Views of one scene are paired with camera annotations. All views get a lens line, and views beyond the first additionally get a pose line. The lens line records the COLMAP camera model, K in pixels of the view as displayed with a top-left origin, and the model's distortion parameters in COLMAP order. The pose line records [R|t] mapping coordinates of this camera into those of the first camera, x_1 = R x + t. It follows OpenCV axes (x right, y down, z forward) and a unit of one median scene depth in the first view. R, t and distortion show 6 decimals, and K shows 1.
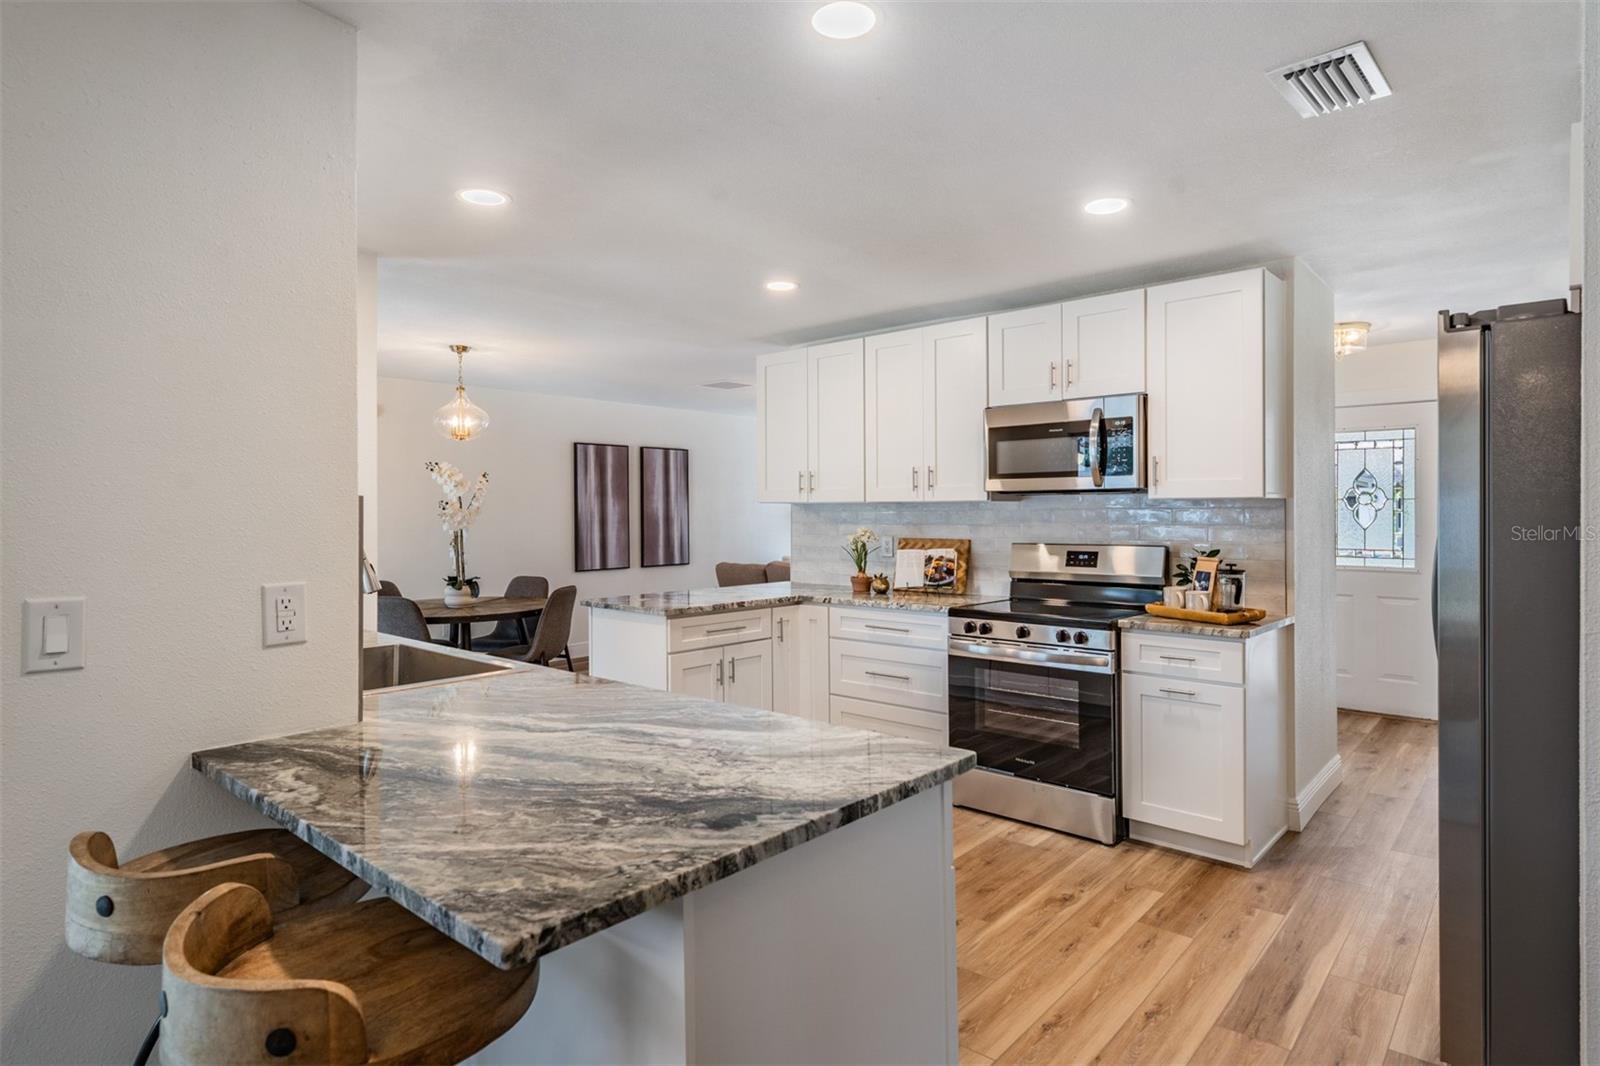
lens RADIAL K [[868.1, 0, 802.3], [0, 868.1, 497.8], [0, 0, 1]] dist [0.011937, -0.000967]
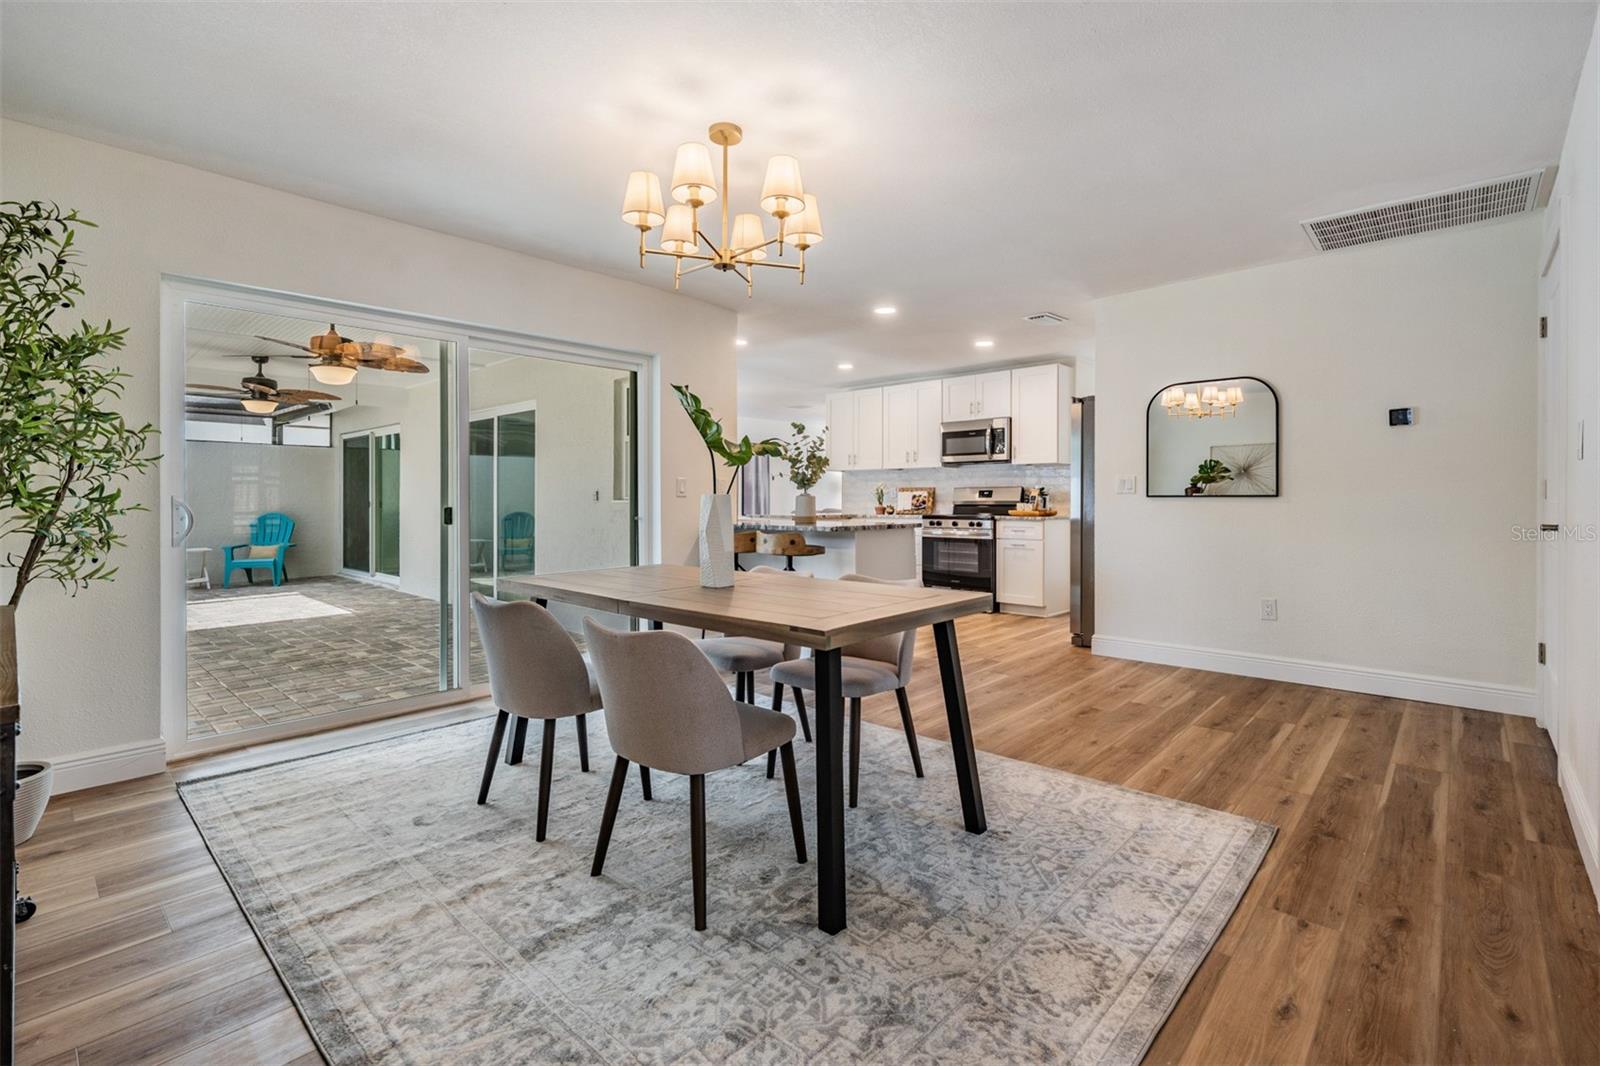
lens RADIAL K [[725.4, 0, 803.2], [0, 725.4, 493.4], [0, 0, 1]] dist [-0.001254, -0.000264]
pose [[0.999849, 0.001263, -0.017345, -0.099018], [-0.001147, 0.999977, 0.006681, 0.060213], [0.017353, -0.006660, 0.999827, -0.823757]]
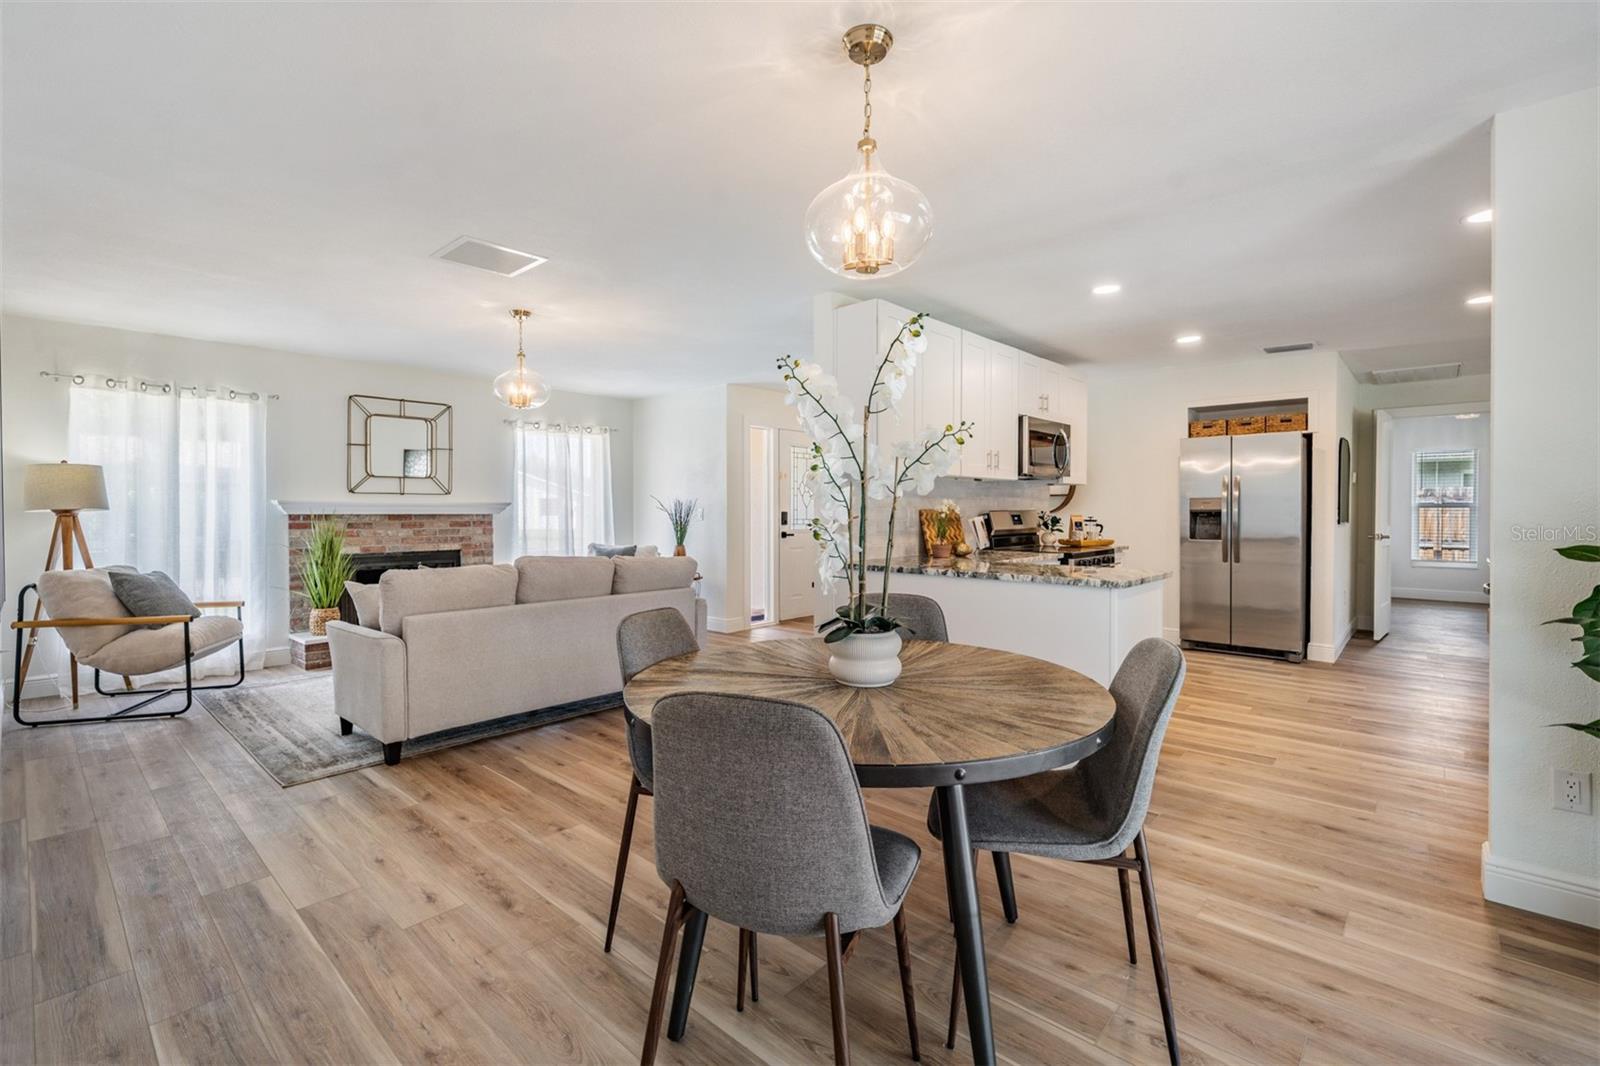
lens RADIAL K [[709.1, 0, 797.7], [0, 709.1, 523.9], [0, 0, 1]] dist [0.000229, -0.000289]
pose [[0.024822, -0.014179, 0.999591, -1.019166], [-0.013921, 0.999798, 0.014527, 0.066749], [-0.999595, -0.014276, 0.024619, 1.430414]]
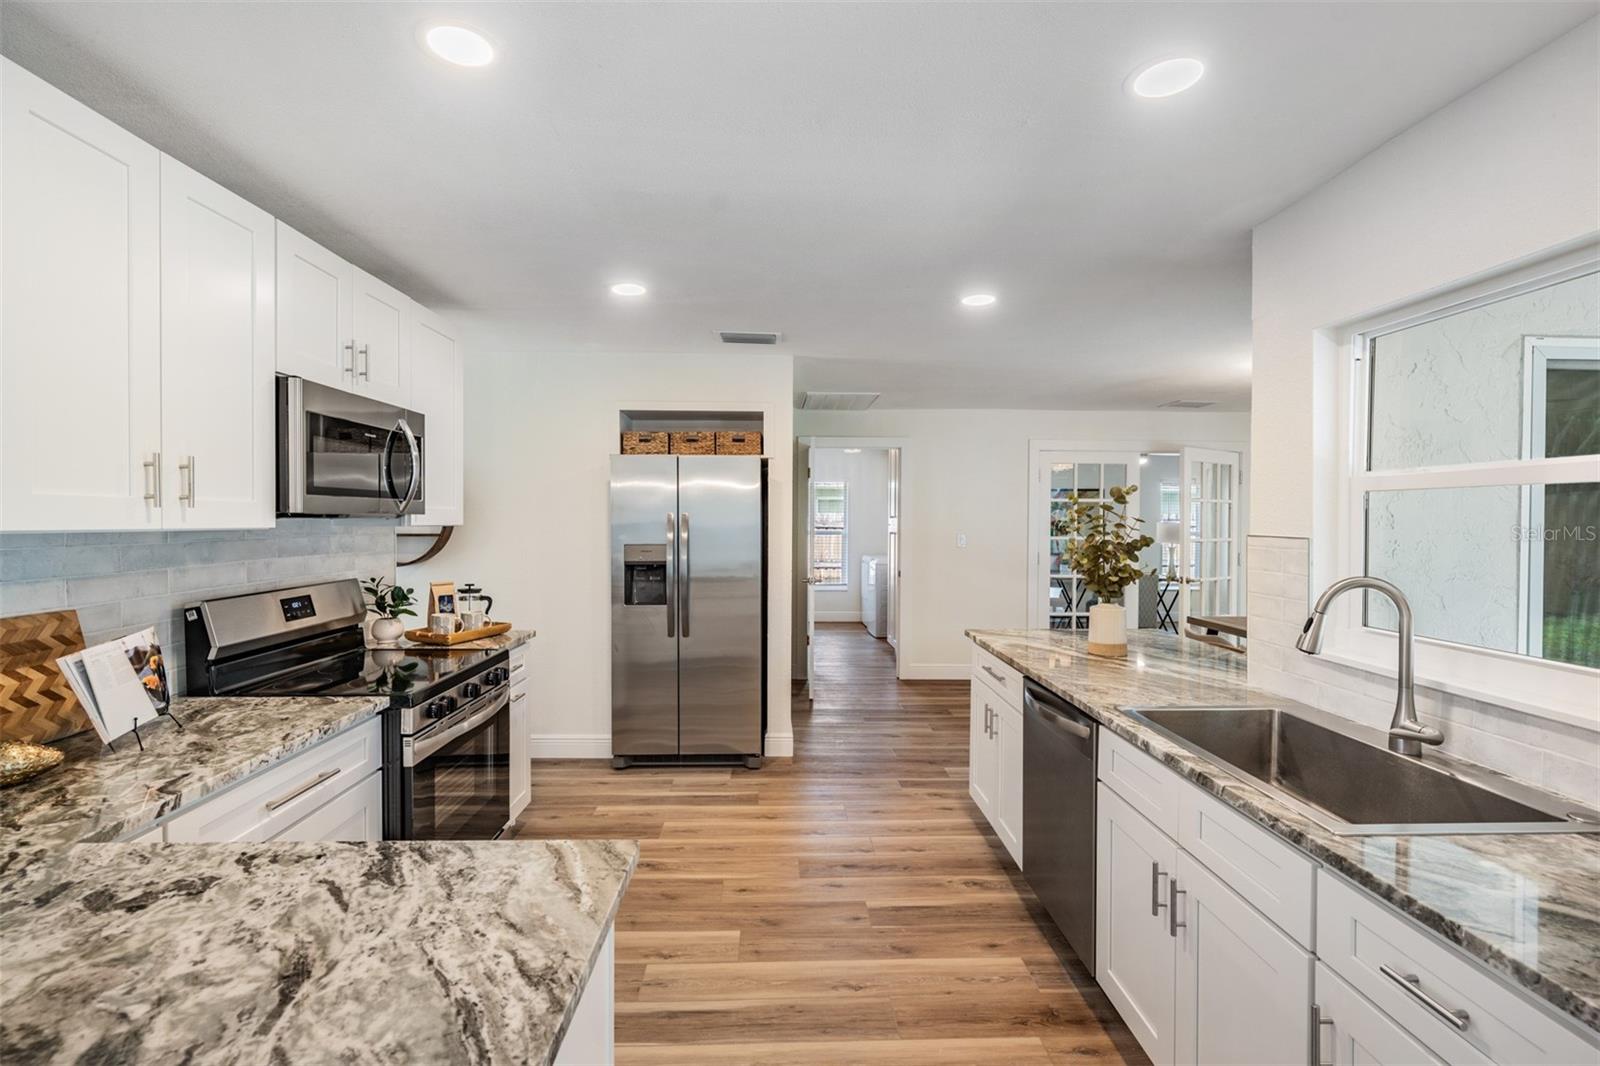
lens RADIAL K [[722.4, 0, 797.5], [0, 722.4, 524.5], [0, 0, 1]] dist [0.001800, 0.000469]
pose [[-0.678167, -0.002470, 0.734904, -0.428637], [-0.011007, 0.999916, -0.006796, 0.000023], [-0.734826, -0.012698, -0.678137, 1.159312]]
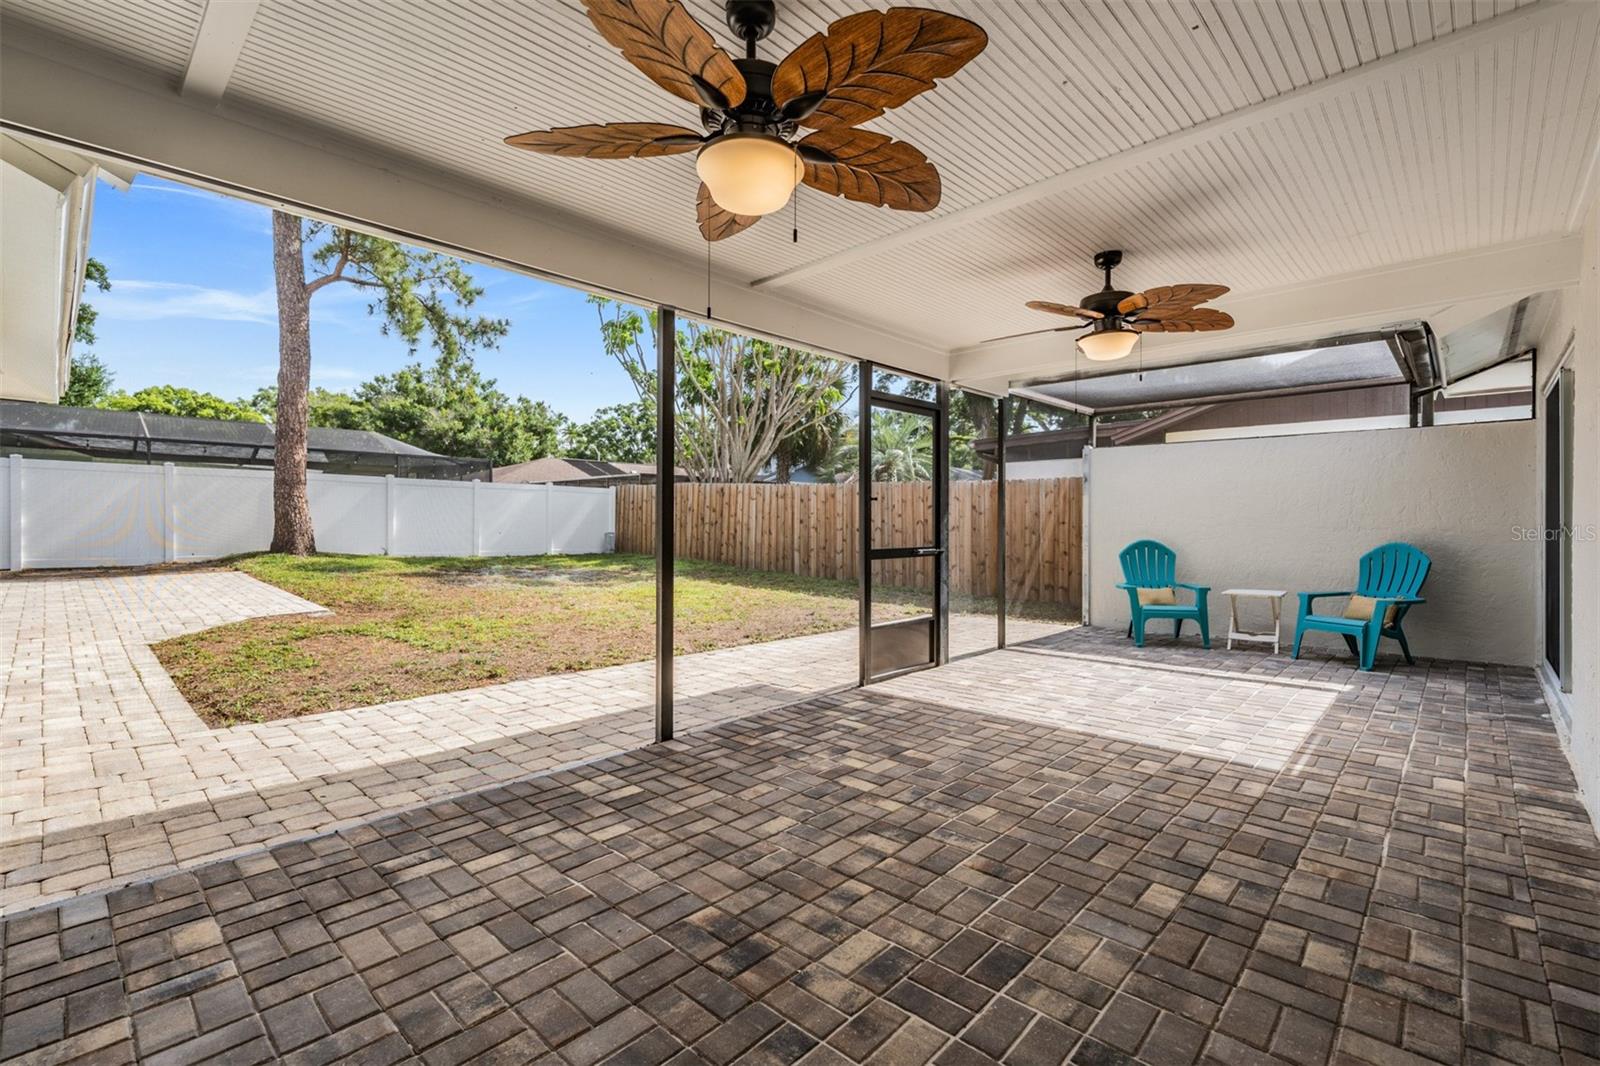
lens RADIAL K [[722.4, 0, 797.5], [0, 722.4, 524.5], [0, 0, 1]] dist [0.001800, 0.000469]
pose [[-0.033378, 0.004700, -0.999432, -0.475267], [0.014778, 0.999882, 0.004209, 0.085703], [0.999334, -0.014629, -0.033444, 0.480673]]
